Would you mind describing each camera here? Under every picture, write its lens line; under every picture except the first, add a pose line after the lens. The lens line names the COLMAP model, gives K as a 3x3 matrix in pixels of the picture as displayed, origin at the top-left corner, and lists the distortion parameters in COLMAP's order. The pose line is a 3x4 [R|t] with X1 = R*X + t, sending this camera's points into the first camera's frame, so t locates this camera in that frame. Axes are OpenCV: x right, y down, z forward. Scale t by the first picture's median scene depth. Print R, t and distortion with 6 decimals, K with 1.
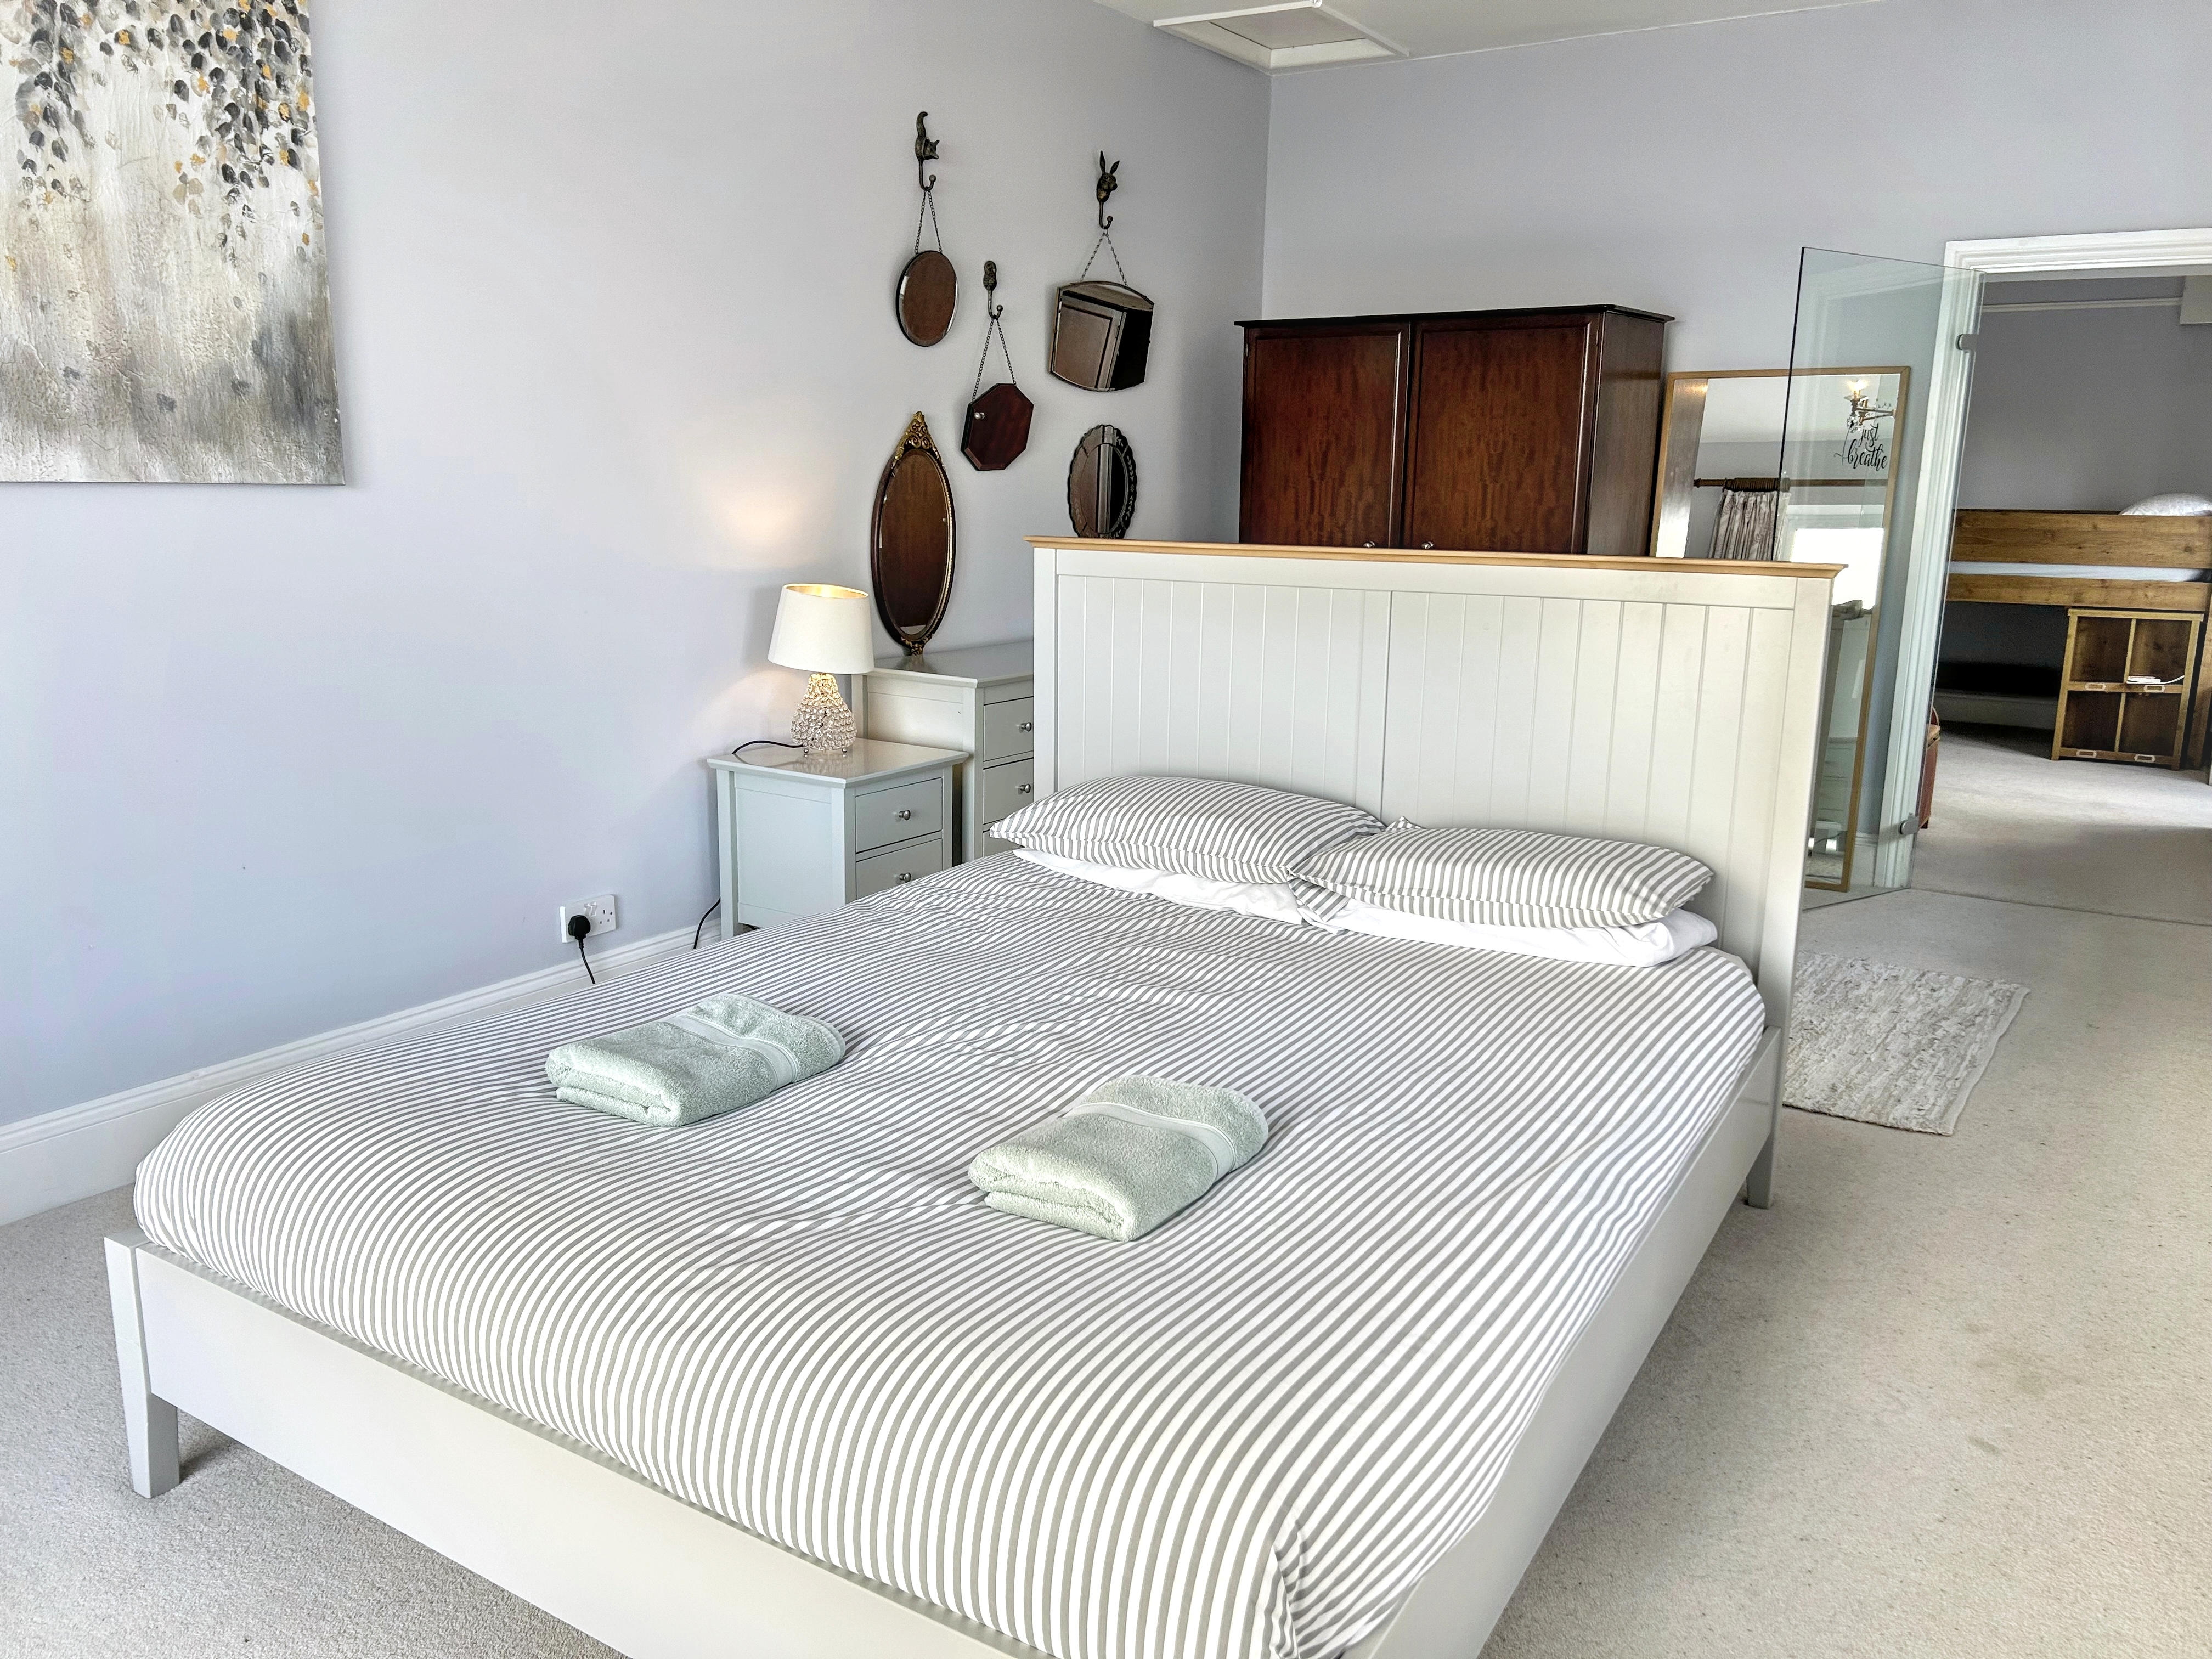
lens RADIAL K [[1674.9, 0, 1106.3], [0, 1674.9, 831.5], [0, 0, 1]] dist [0.007345, -0.016178]
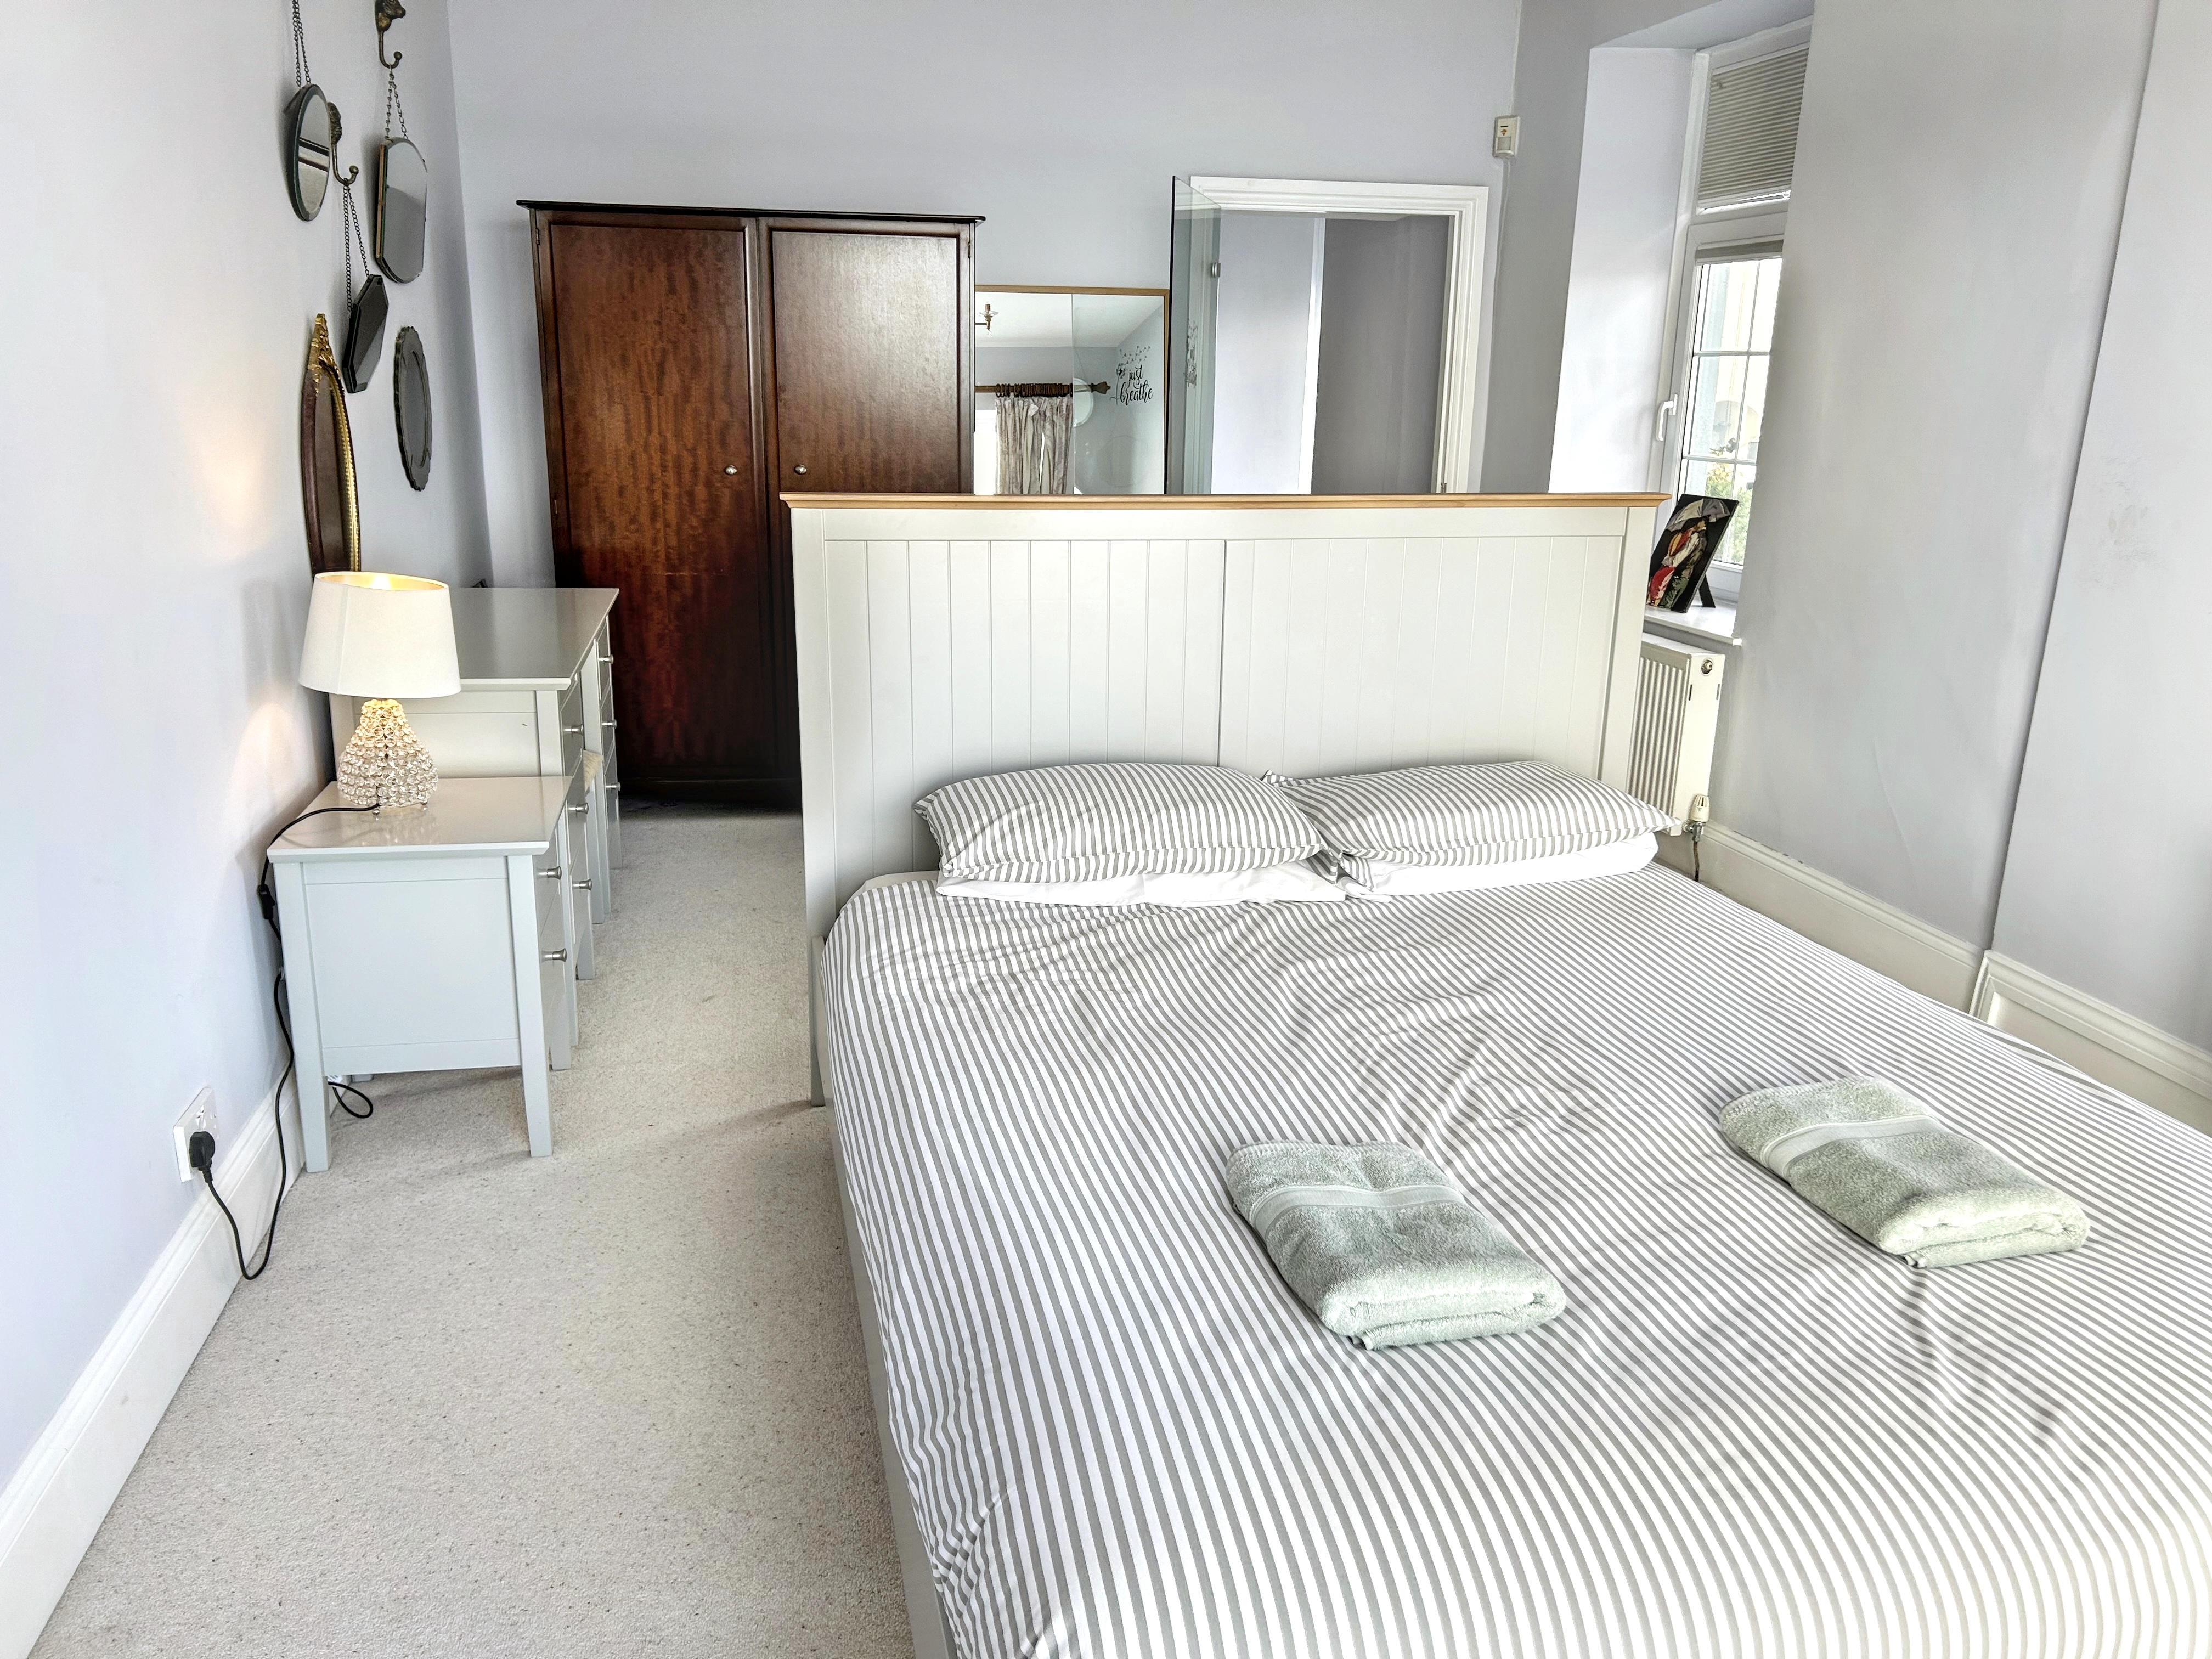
lens RADIAL K [[1674.9, 0, 1101.0], [0, 1674.9, 814.2], [0, 0, 1]] dist [0.007345, -0.016178]
pose [[0.716541, -0.177167, 0.674671, -0.347830], [0.135765, 0.984133, 0.114241, -0.068104], [-0.684205, 0.009739, 0.729224, 0.225050]]
